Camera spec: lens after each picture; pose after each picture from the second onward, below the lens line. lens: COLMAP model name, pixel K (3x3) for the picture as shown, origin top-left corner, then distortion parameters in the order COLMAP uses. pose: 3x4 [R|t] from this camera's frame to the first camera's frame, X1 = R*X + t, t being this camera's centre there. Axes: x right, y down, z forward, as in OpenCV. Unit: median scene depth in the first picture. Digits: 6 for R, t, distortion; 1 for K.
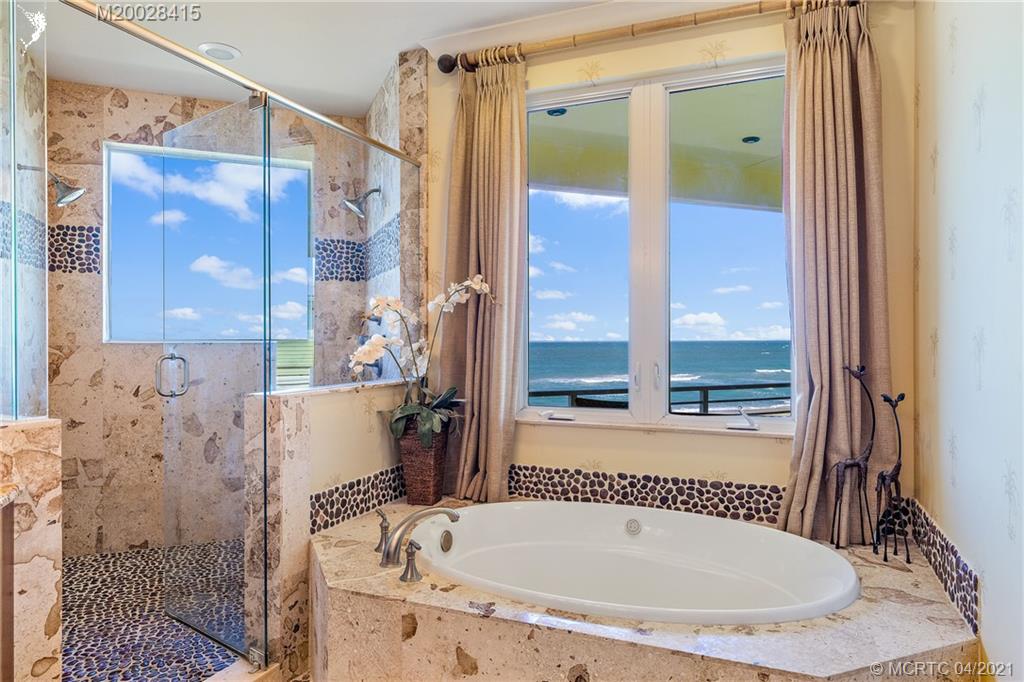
lens RADIAL K [[654.9, 0, 511.7], [0, 654.9, 338.6], [0, 0, 1]] dist [-0.000209, 0.002939]
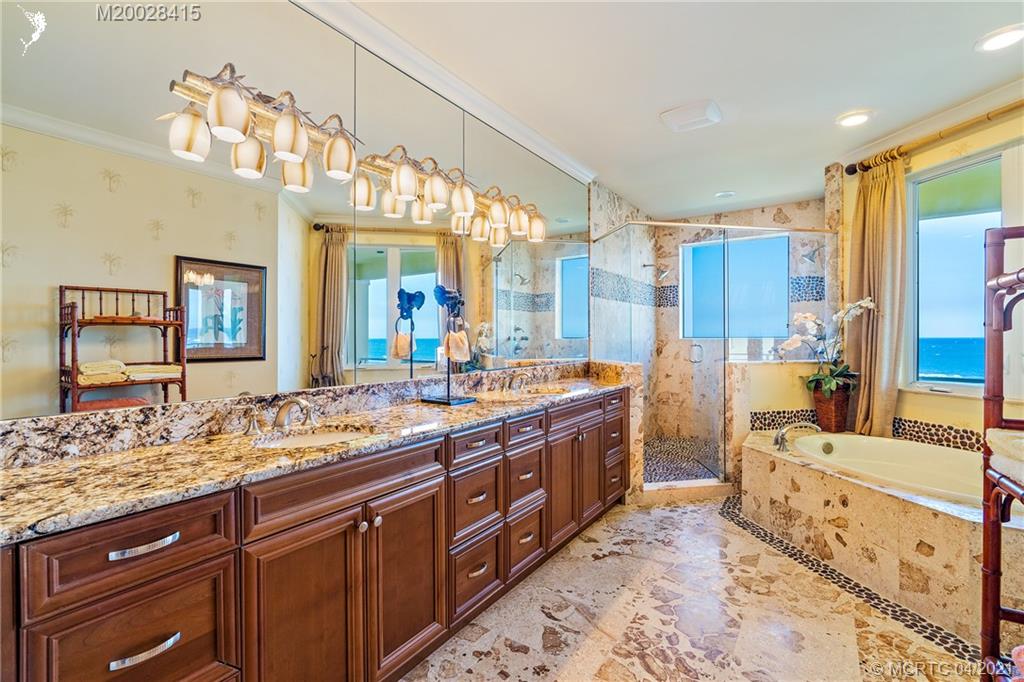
lens RADIAL K [[469.1, 0, 511.4], [0, 469.1, 339.8], [0, 0, 1]] dist [-0.009610, 0.003991]
pose [[0.563176, 0.001740, -0.826335, 0.407325], [0.003186, 0.999986, 0.004278, 0.000969], [0.826331, -0.005042, 0.563162, -0.386432]]
